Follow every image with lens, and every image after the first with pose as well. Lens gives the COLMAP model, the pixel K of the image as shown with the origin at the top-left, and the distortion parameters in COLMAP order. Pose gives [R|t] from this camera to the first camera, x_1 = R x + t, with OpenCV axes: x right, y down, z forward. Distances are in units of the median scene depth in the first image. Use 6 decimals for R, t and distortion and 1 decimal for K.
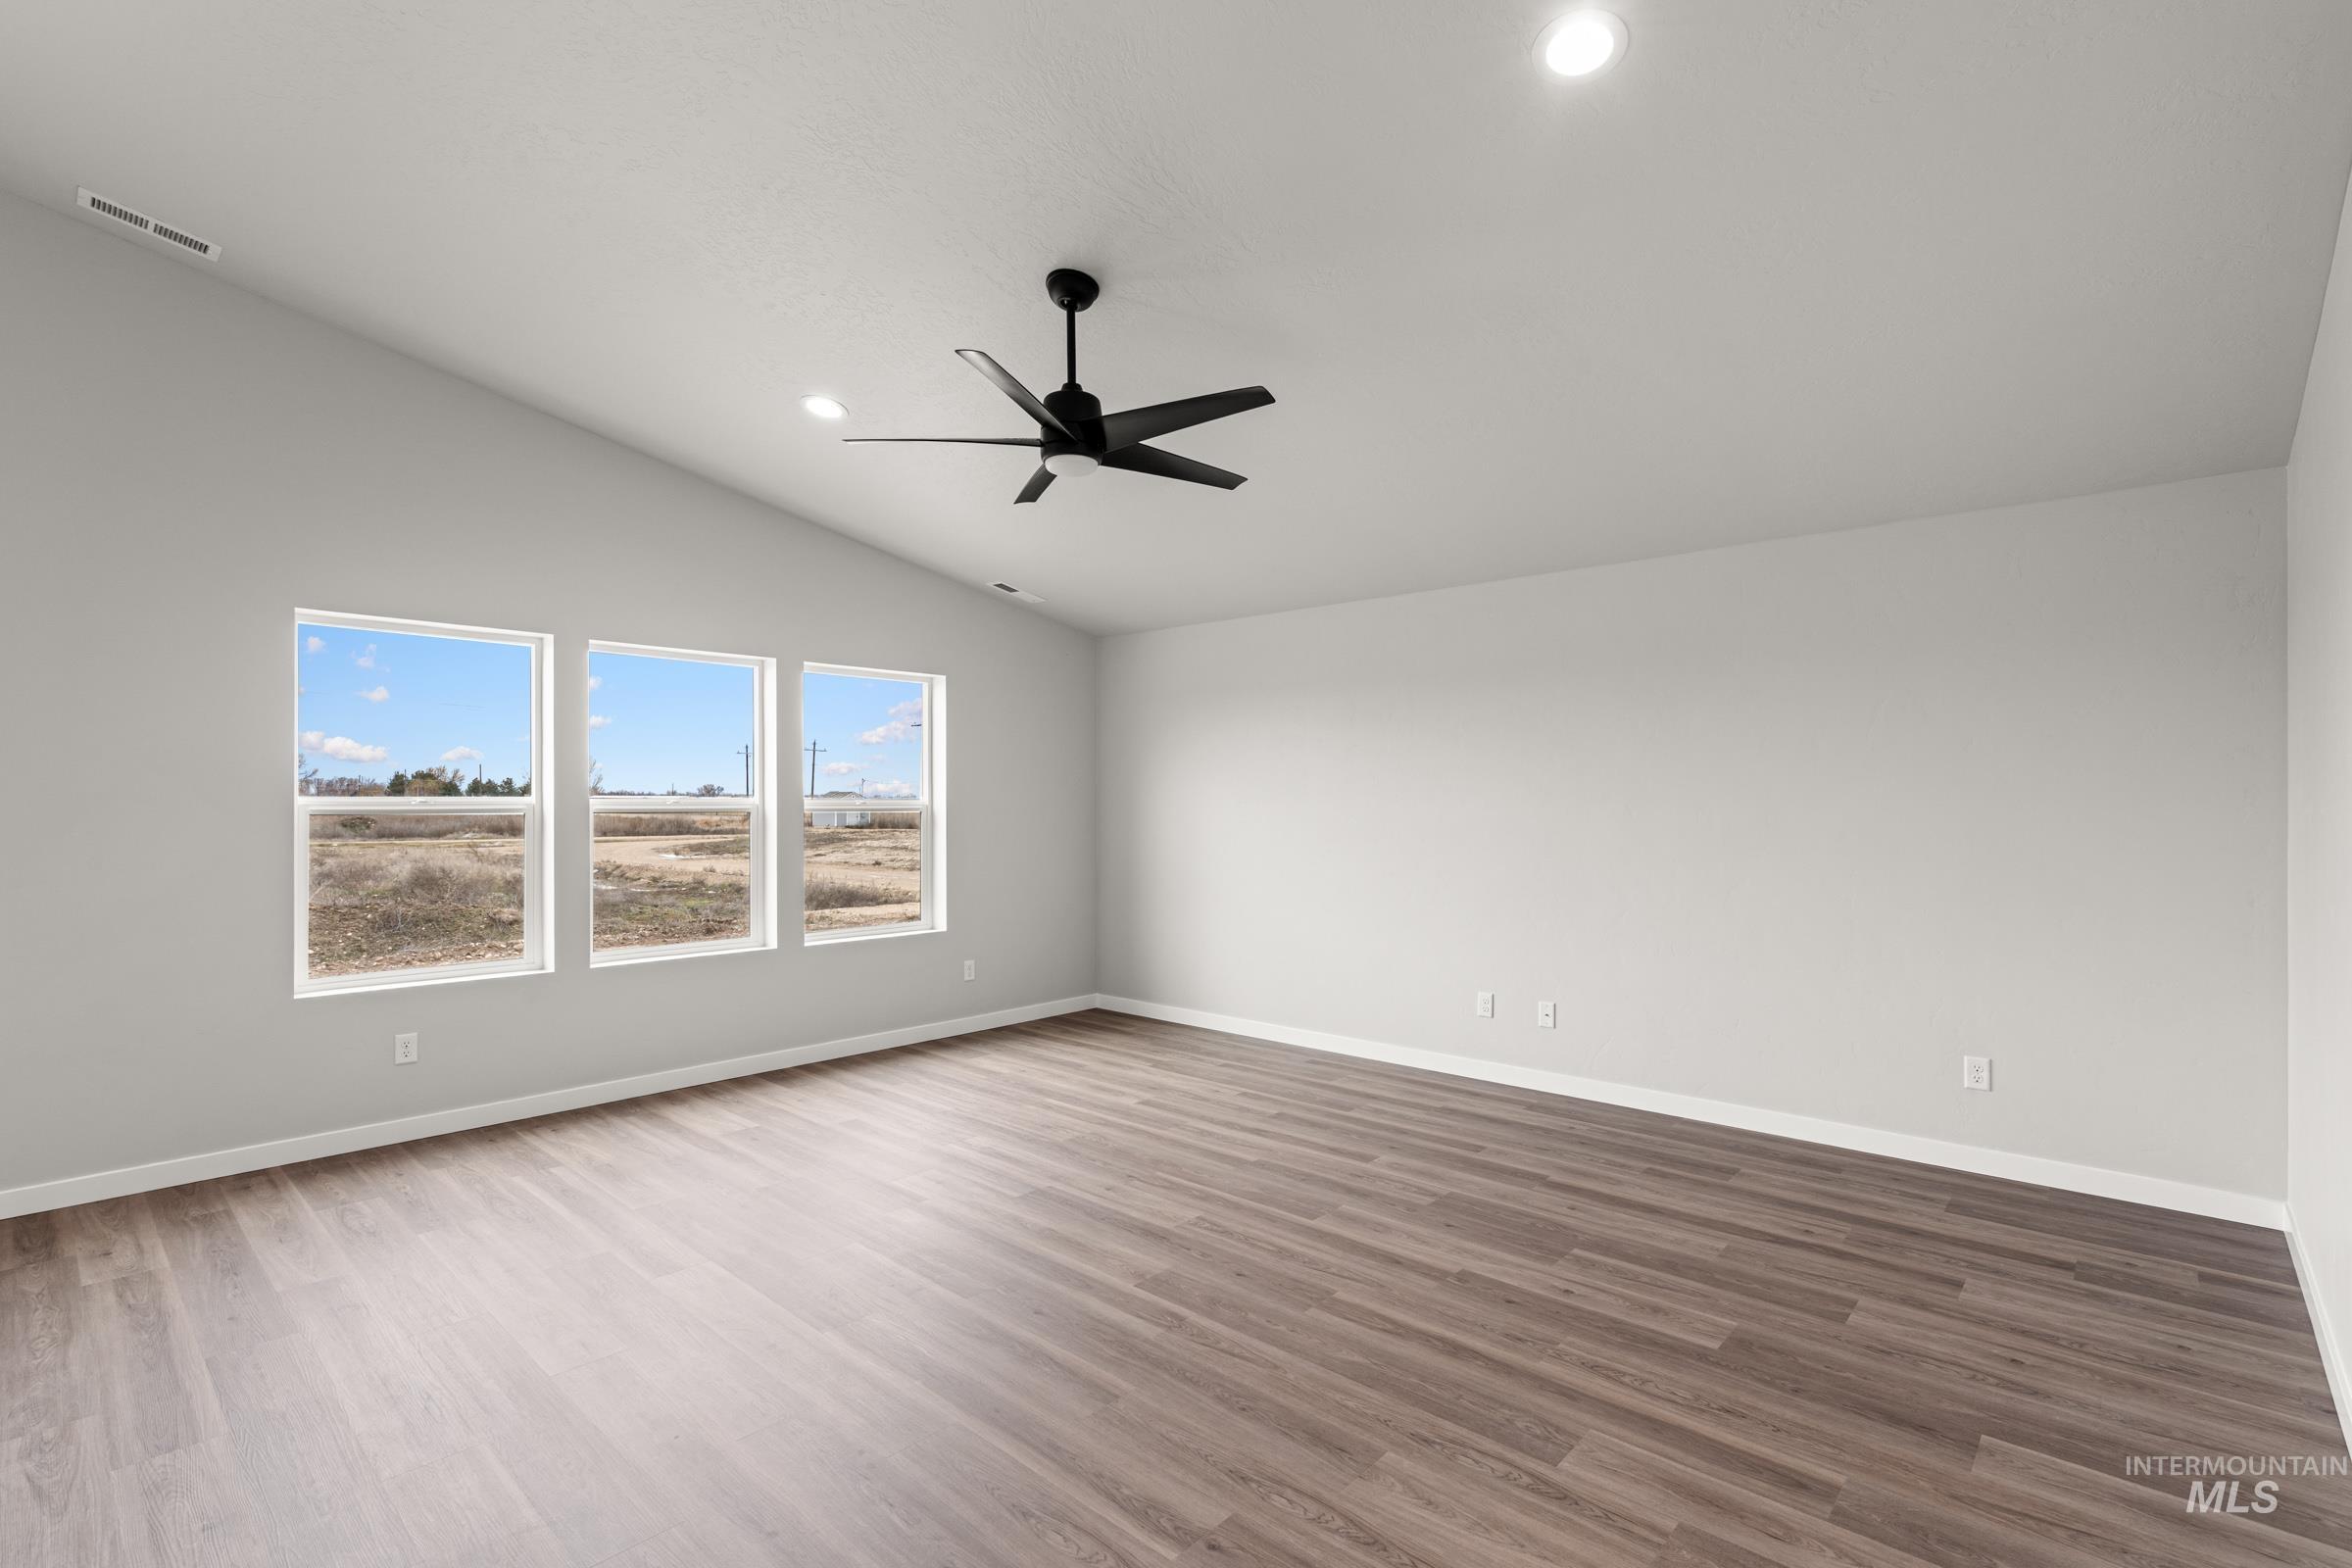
lens RADIAL K [[1044.6, 0, 1170.1], [0, 1044.6, 805.6], [0, 0, 1]] dist [-0.002760, 0.000089]
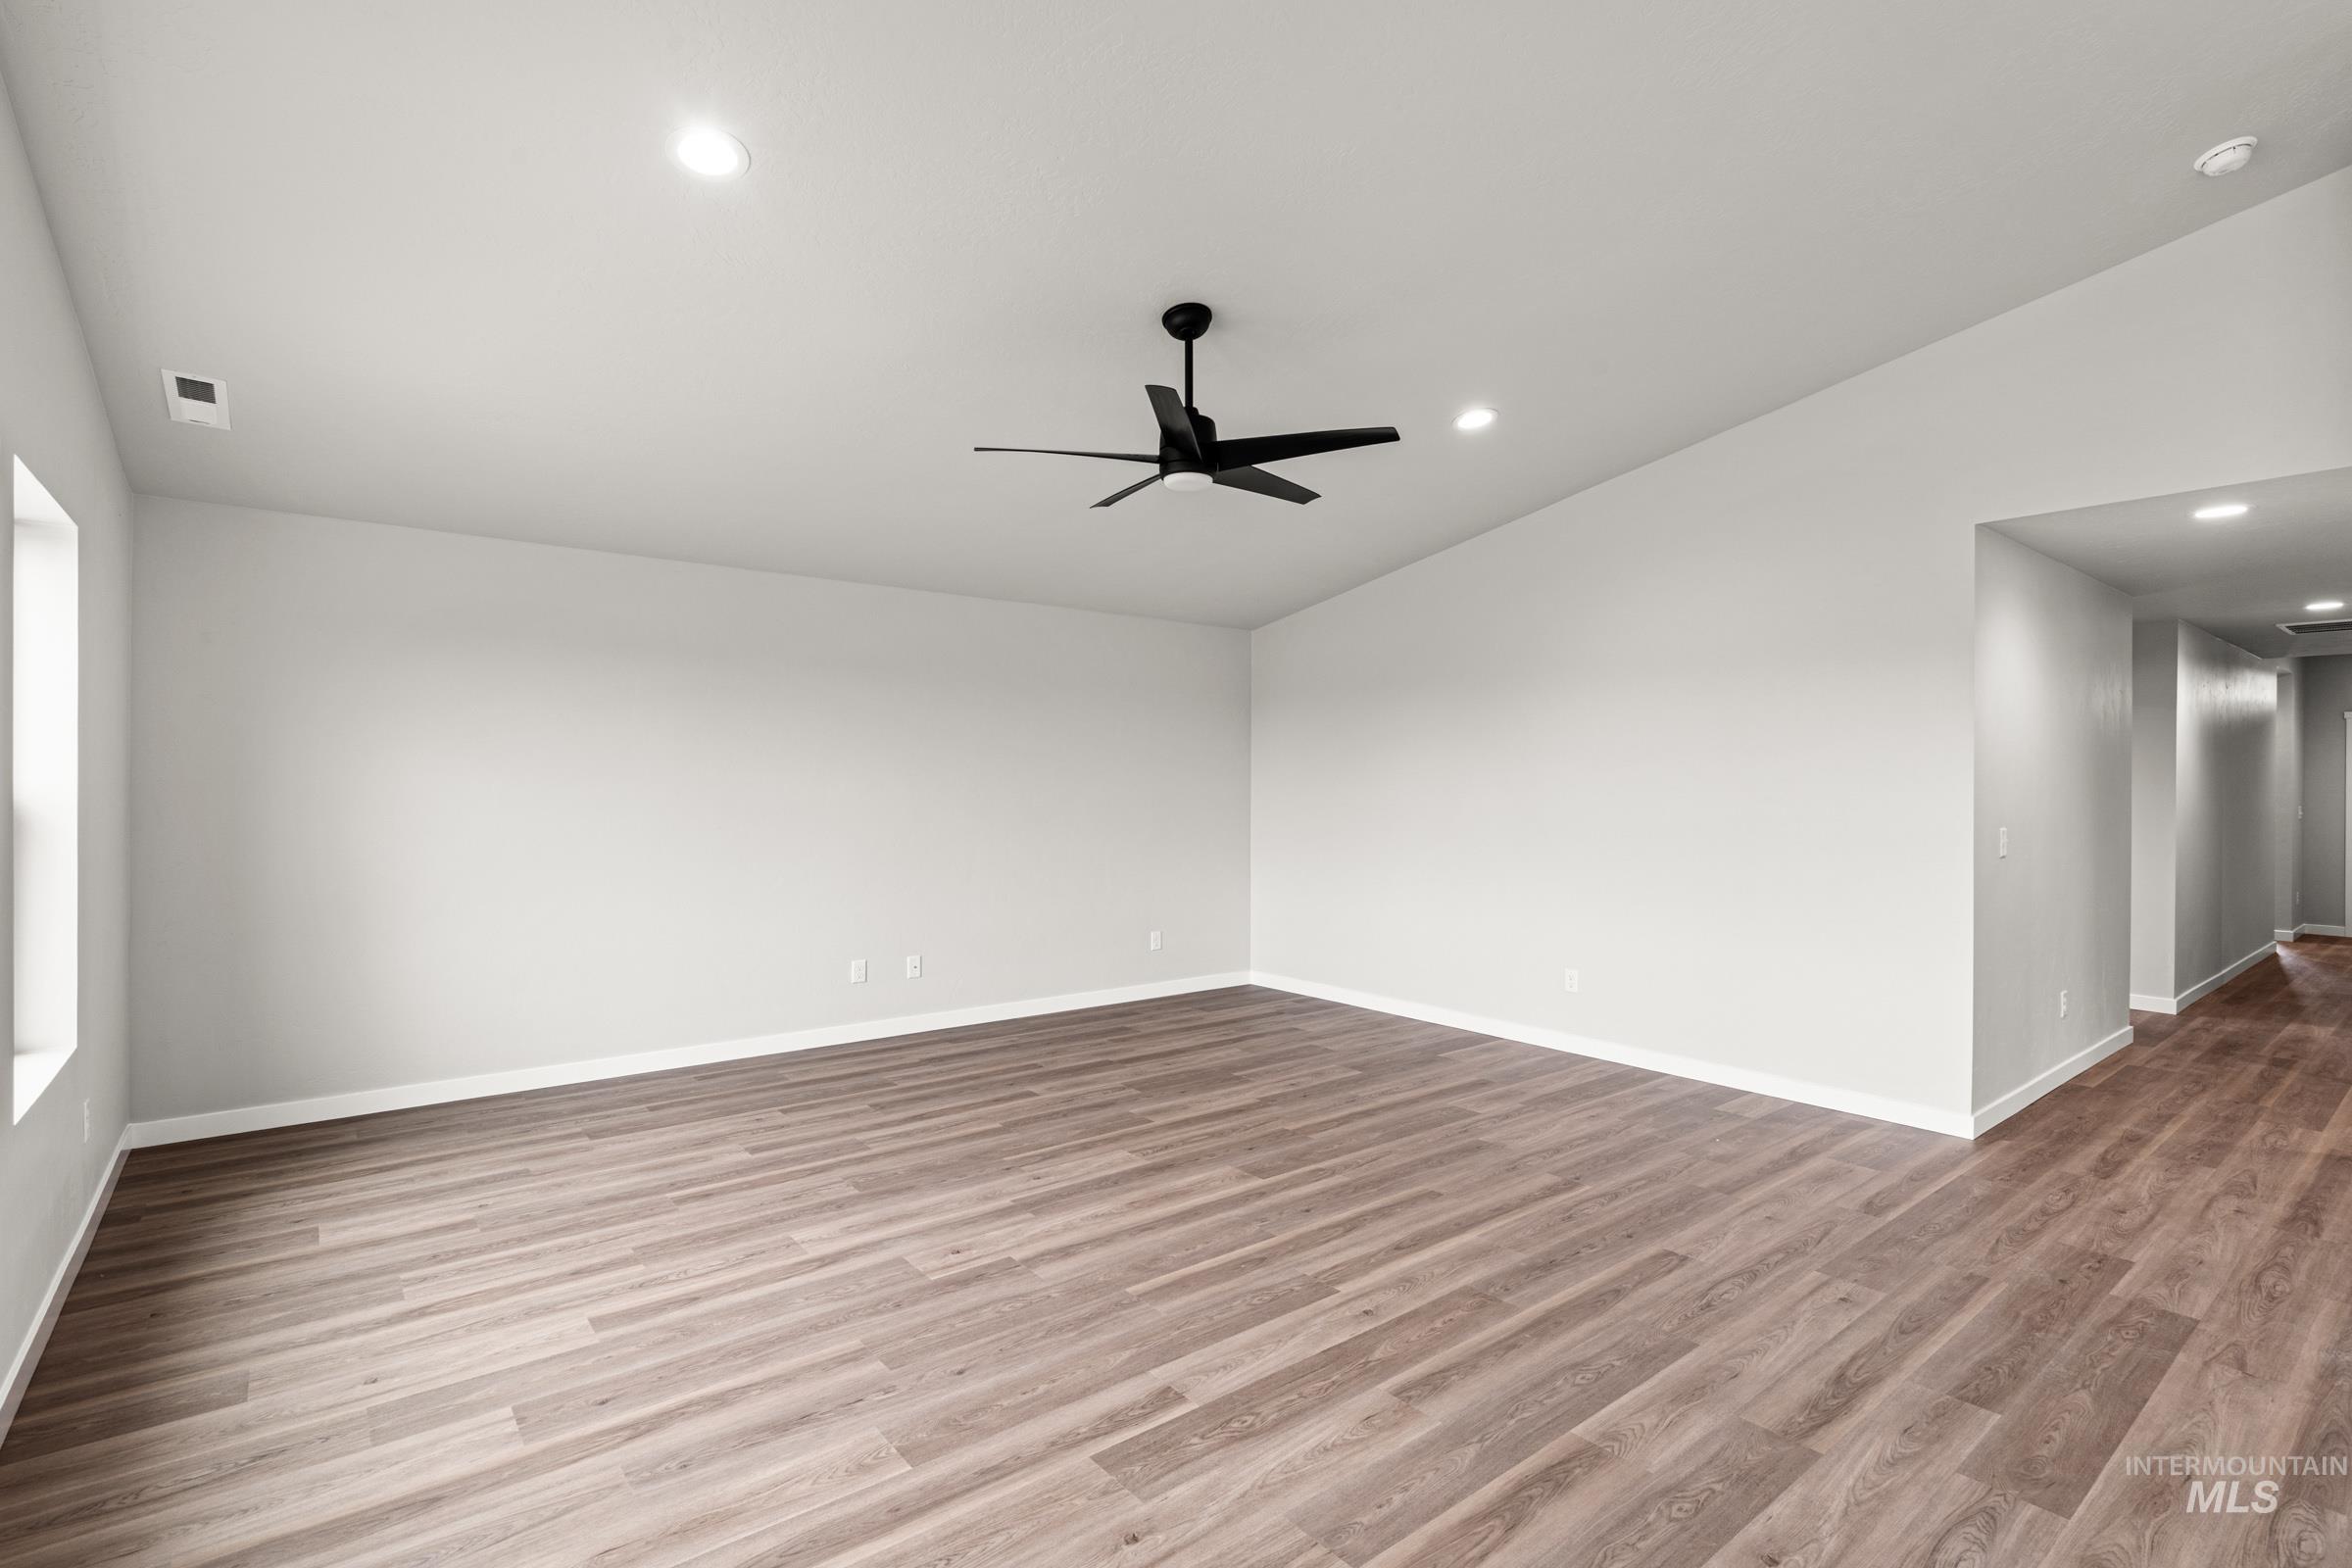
lens RADIAL K [[1002.4, 0, 1176.0], [0, 1002.4, 784.0], [0, 0, 1]] dist [0.000785, 0.000389]
pose [[0.205096, 0.004473, 0.978732, -0.845200], [-0.002700, 0.999988, -0.004004, -0.003640], [-0.978738, -0.001821, 0.205105, 0.591475]]
